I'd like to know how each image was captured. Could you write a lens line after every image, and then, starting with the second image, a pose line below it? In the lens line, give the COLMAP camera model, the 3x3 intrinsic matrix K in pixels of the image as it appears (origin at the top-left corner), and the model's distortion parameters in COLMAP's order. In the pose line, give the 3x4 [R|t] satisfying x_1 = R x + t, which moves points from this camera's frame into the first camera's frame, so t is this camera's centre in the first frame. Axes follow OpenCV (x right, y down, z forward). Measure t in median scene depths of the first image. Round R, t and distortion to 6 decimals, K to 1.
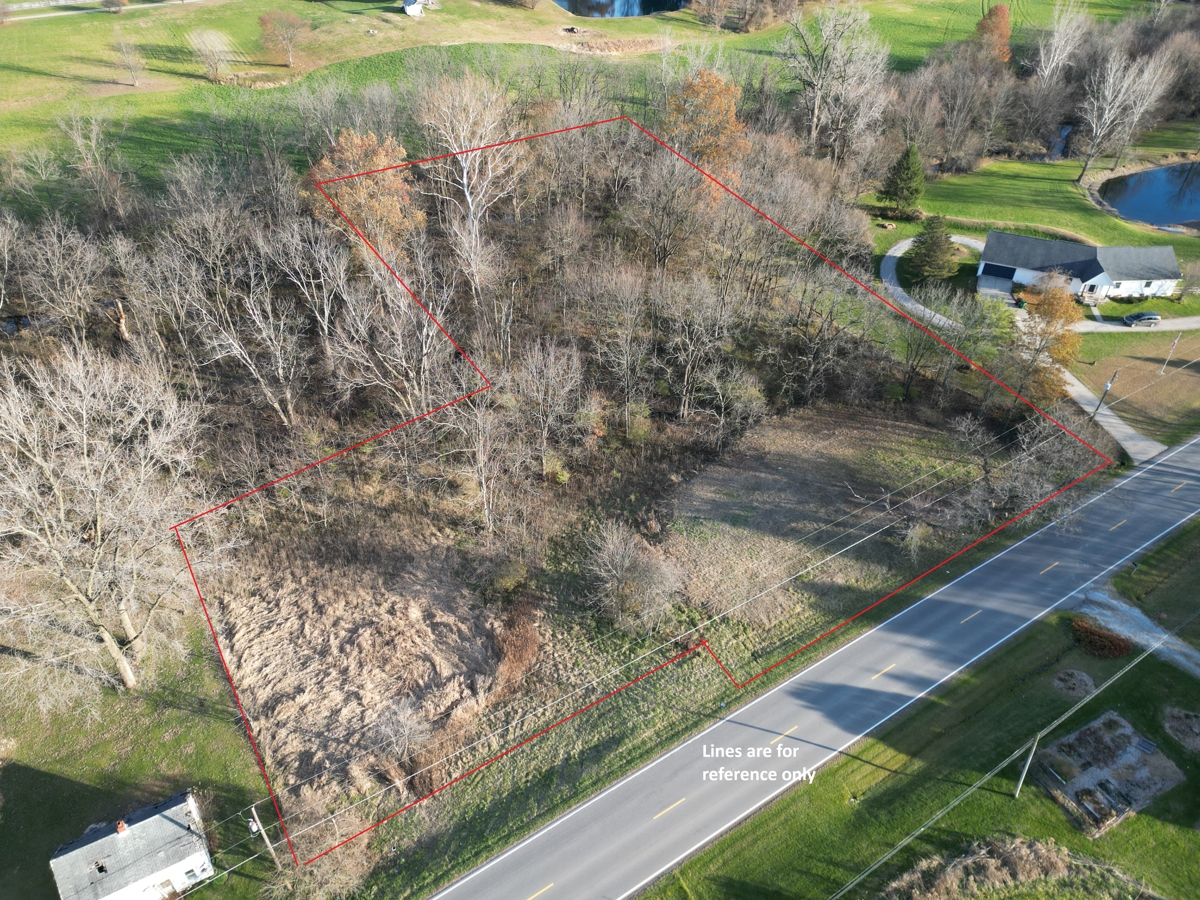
lens RADIAL K [[839.1, 0, 599.1], [0, 839.1, 443.9], [0, 0, 1]] dist [0.075338, -0.071181]
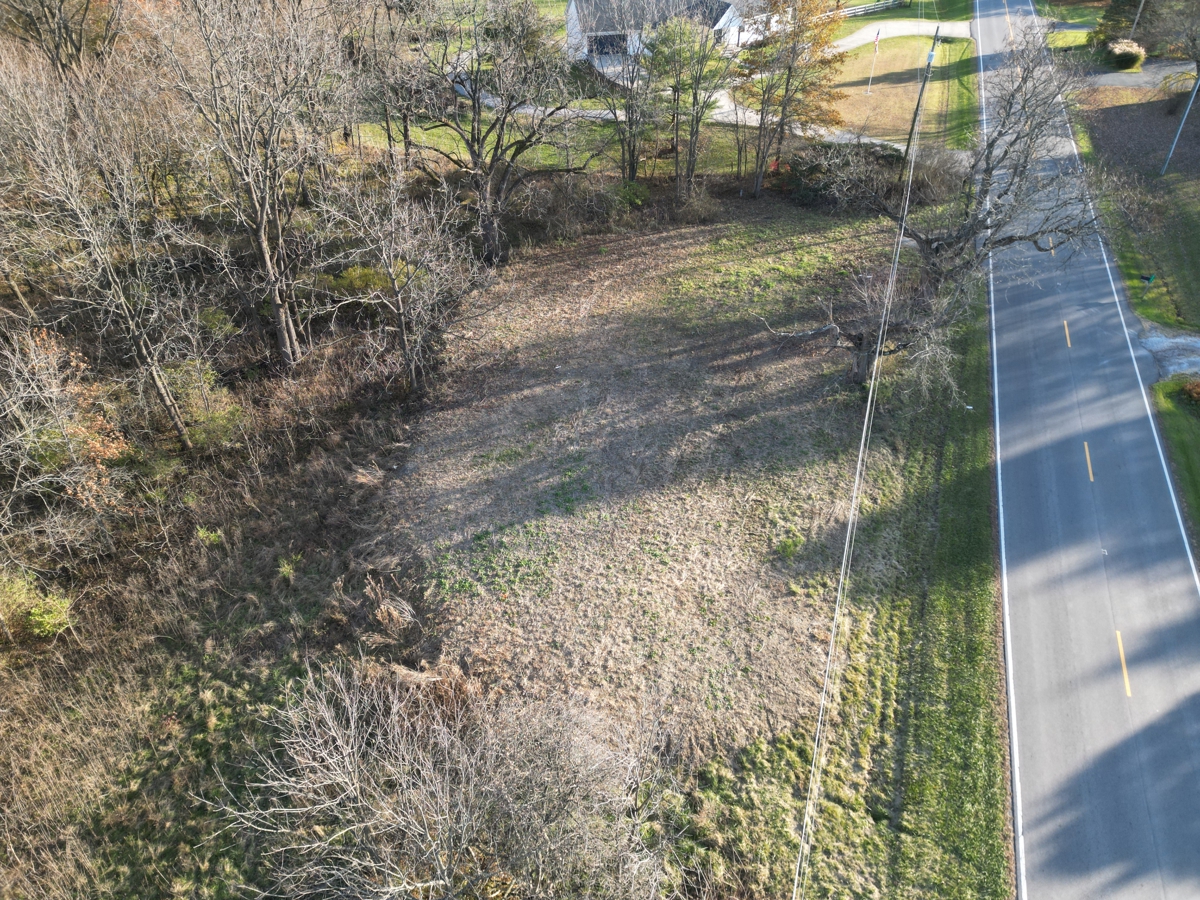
lens RADIAL K [[839.1, 0, 599.1], [0, 839.1, 443.9], [0, 0, 1]] dist [0.075338, -0.071181]
pose [[0.783592, -0.397569, 0.477413, -0.008411], [0.394519, 0.912040, 0.111971, 0.027196], [-0.479936, 0.100609, 0.871516, 0.641723]]
